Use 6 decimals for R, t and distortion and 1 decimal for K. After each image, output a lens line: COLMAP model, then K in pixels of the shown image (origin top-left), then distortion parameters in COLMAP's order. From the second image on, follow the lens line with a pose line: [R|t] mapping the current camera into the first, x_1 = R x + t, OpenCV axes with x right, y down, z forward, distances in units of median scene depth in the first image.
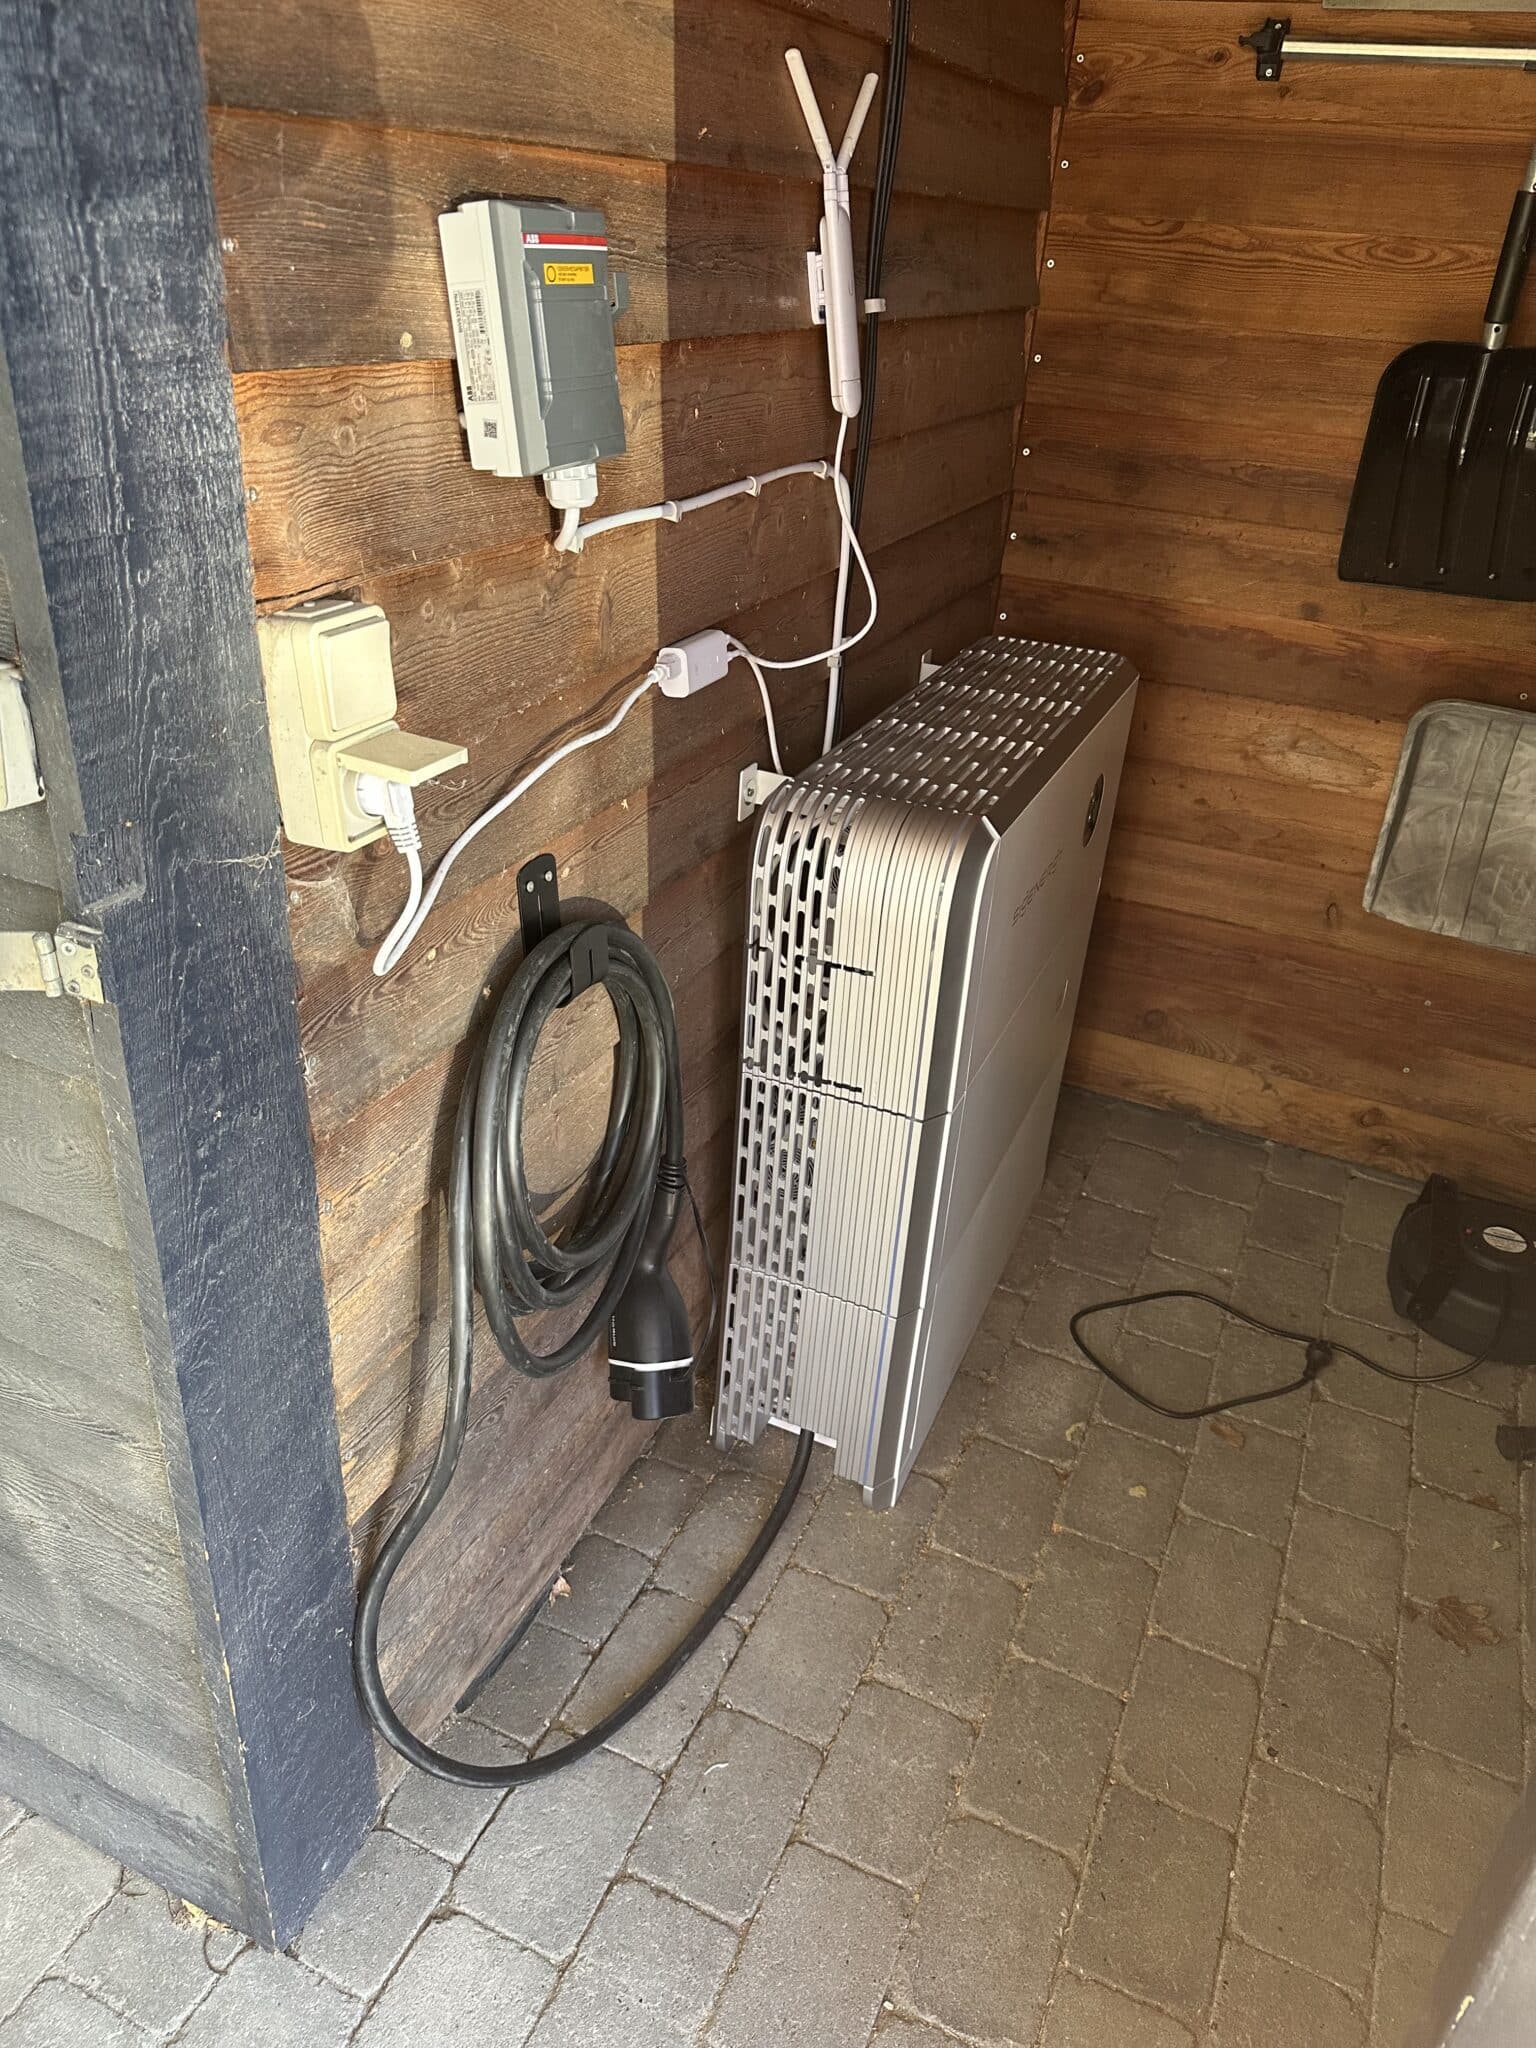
lens RADIAL K [[1459.1, 0, 768.0], [0, 1459.1, 1024.0], [0, 0, 1]] dist [0.072633, -0.087308]
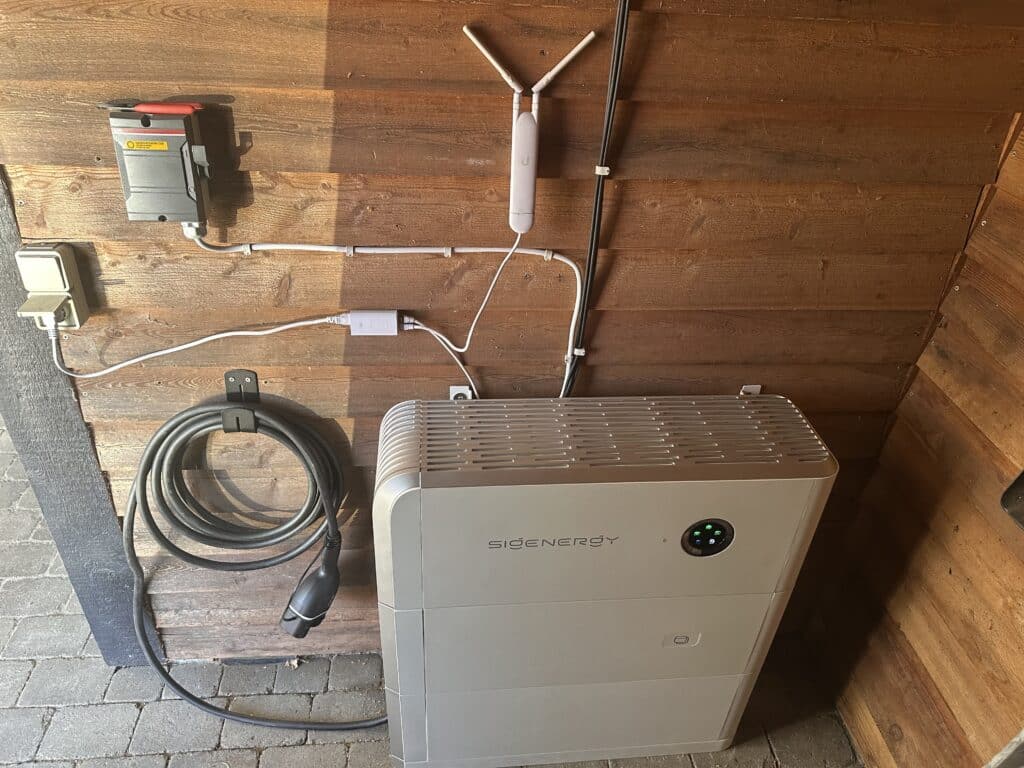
lens RADIAL K [[729.5, 0, 512.0], [0, 729.5, 384.0], [0, 0, 1]] dist [0.072633, -0.087308]
pose [[0.491908, 0.452719, -0.743688, 0.723354], [-0.433115, 0.868229, 0.242051, -0.441307], [0.755273, 0.203036, 0.623168, 0.488739]]
